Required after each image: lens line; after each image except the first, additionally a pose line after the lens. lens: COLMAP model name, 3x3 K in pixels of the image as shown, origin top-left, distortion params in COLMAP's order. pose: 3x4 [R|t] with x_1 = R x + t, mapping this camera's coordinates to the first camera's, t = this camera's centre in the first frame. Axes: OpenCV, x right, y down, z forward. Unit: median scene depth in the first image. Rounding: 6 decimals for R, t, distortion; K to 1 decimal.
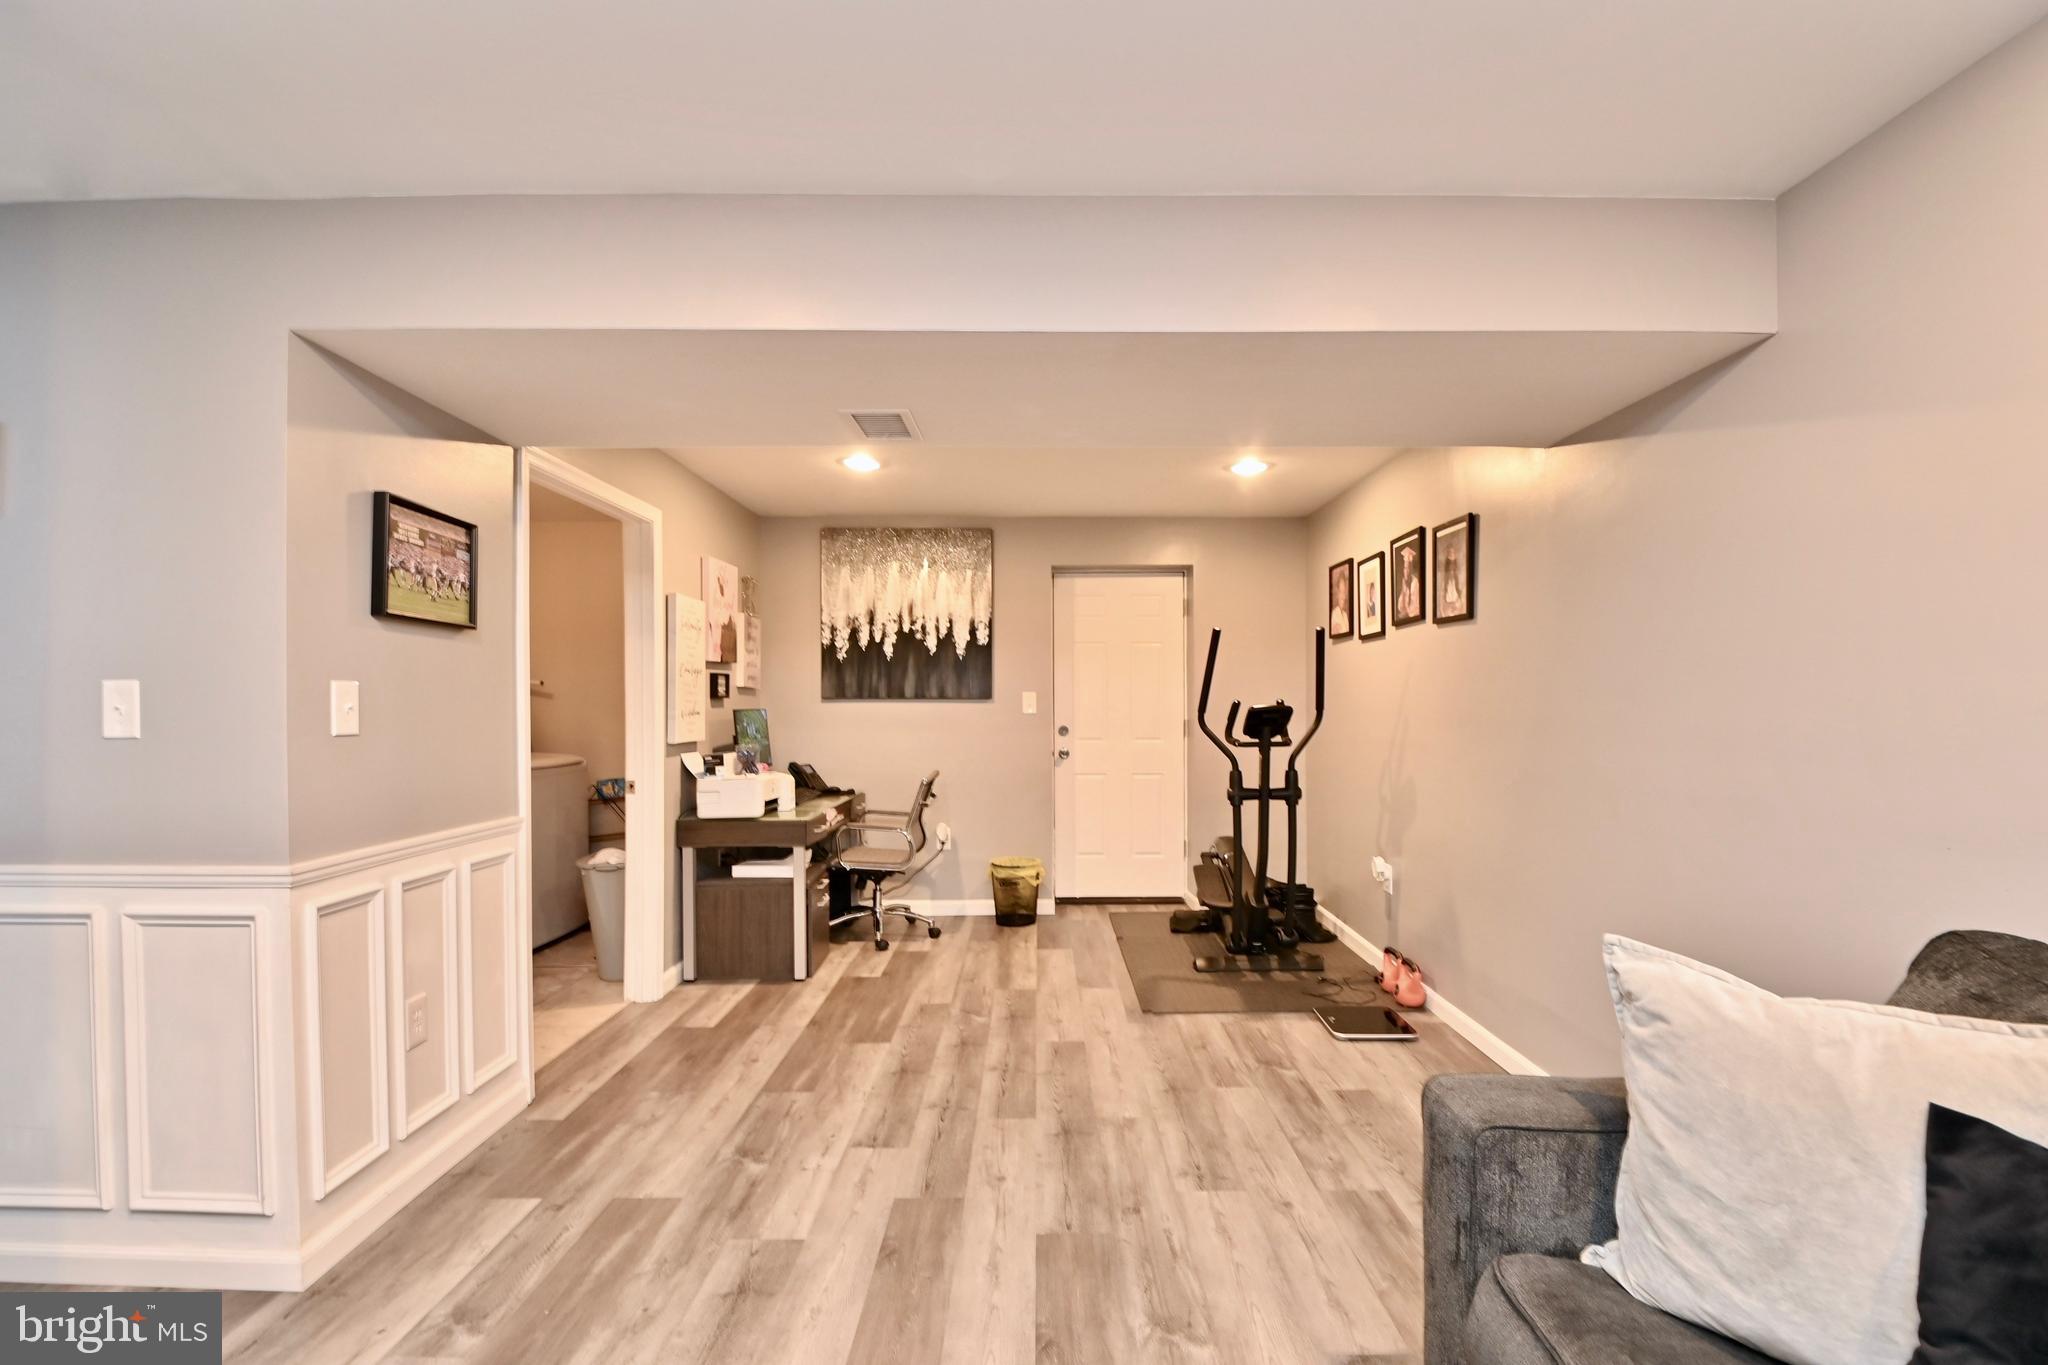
lens RADIAL K [[896.6, 0, 1041.5], [0, 896.6, 712.5], [0, 0, 1]] dist [0.016912, -0.023375]
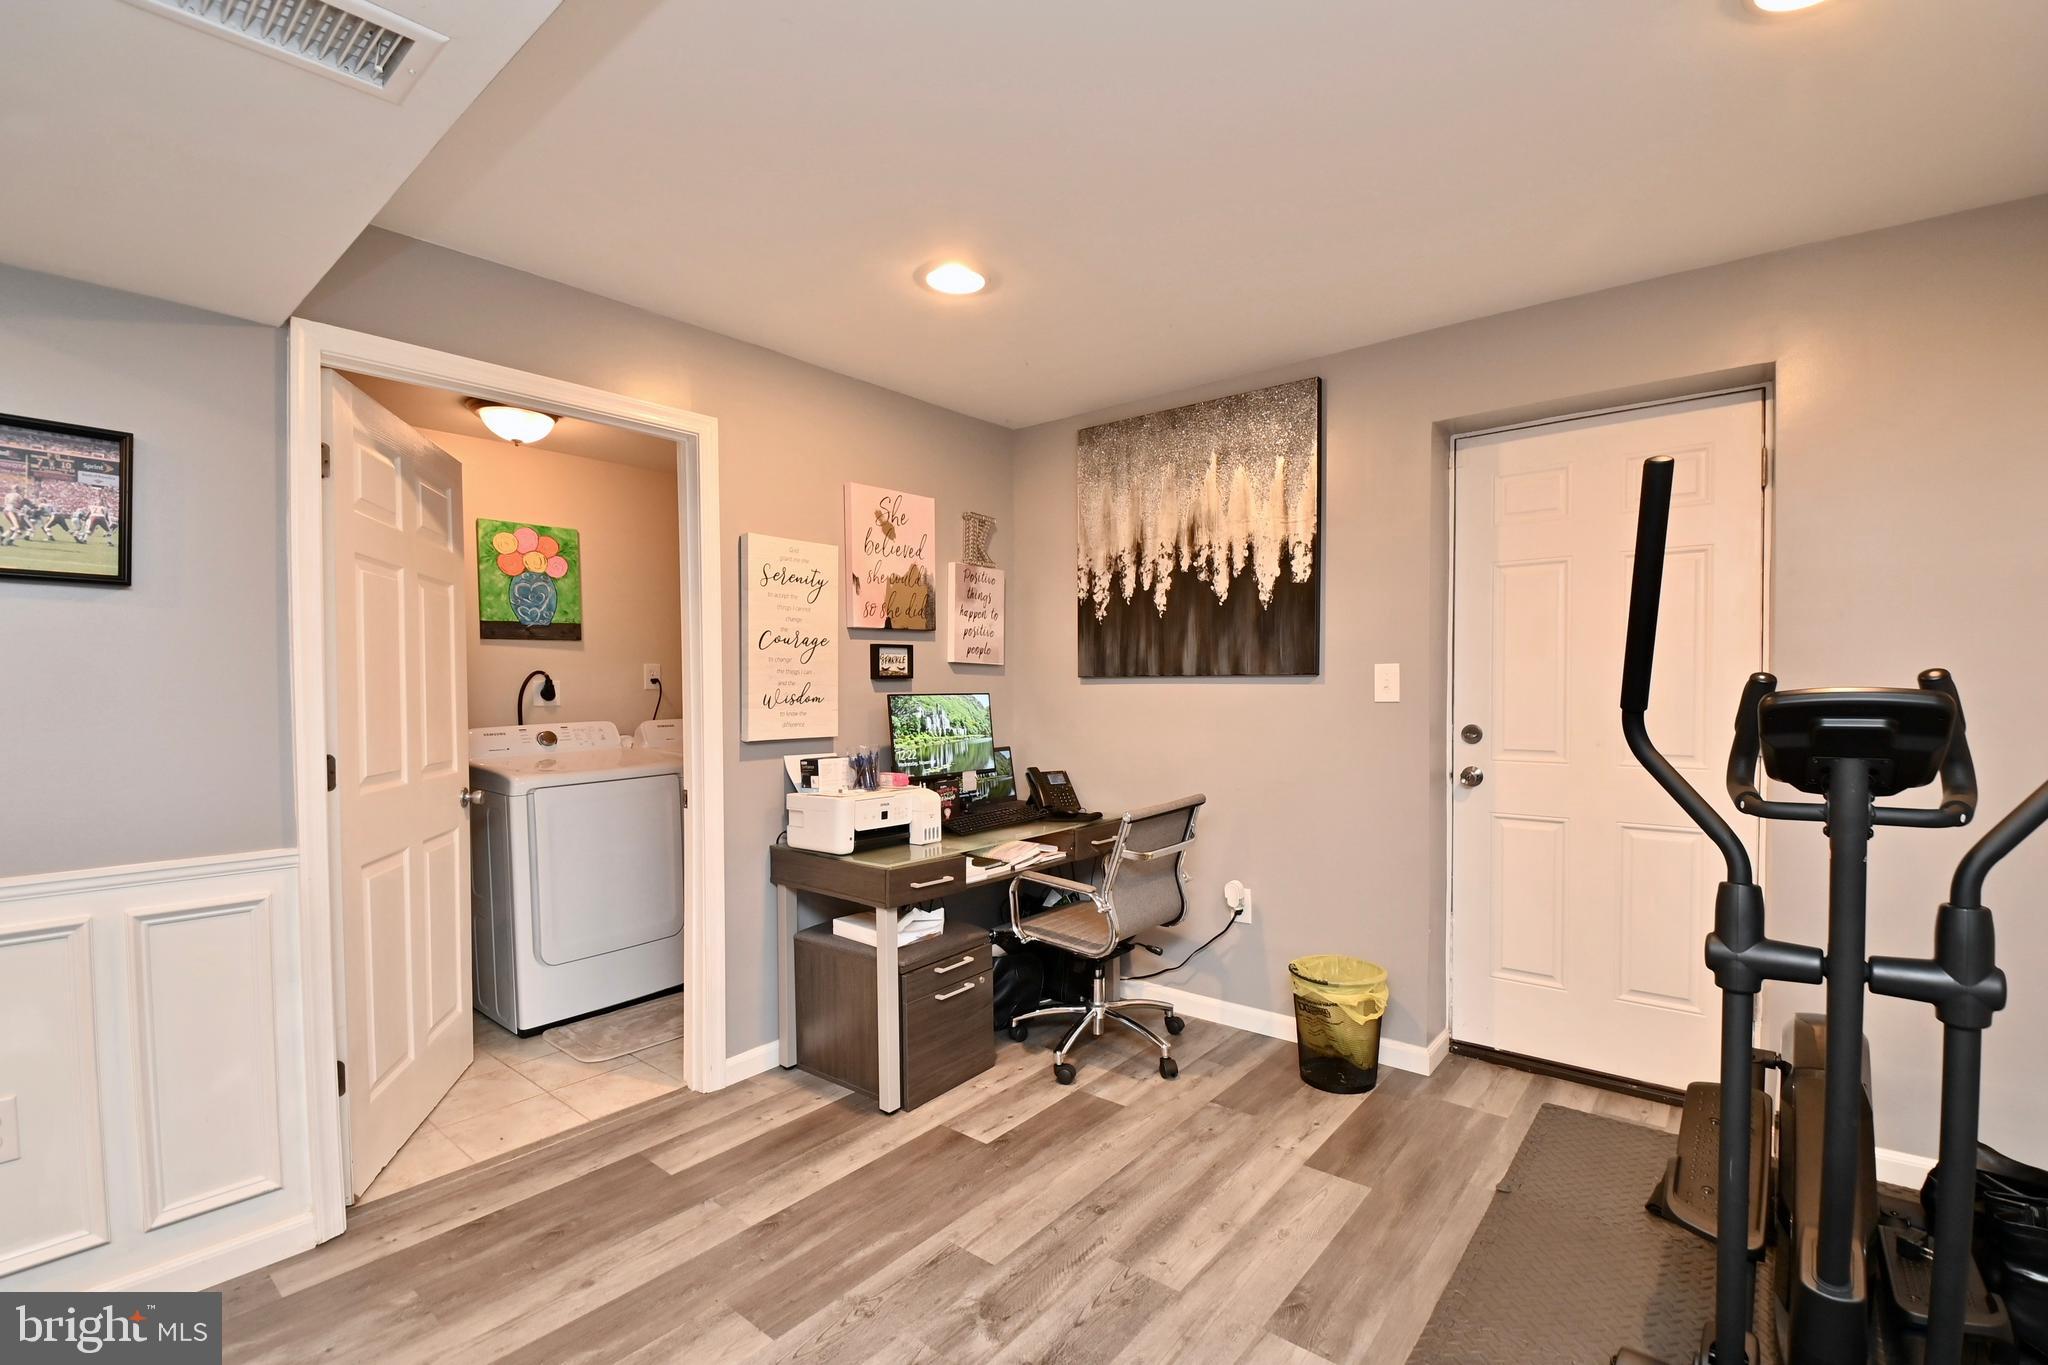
lens RADIAL K [[896.6, 0, 1041.5], [0, 896.6, 712.5], [0, 0, 1]] dist [0.016912, -0.023375]
pose [[0.773337, 0.016712, -0.633774, 0.183180], [-0.001638, 0.999702, 0.024363, -0.005618], [0.633993, -0.017803, 0.773134, 0.469009]]
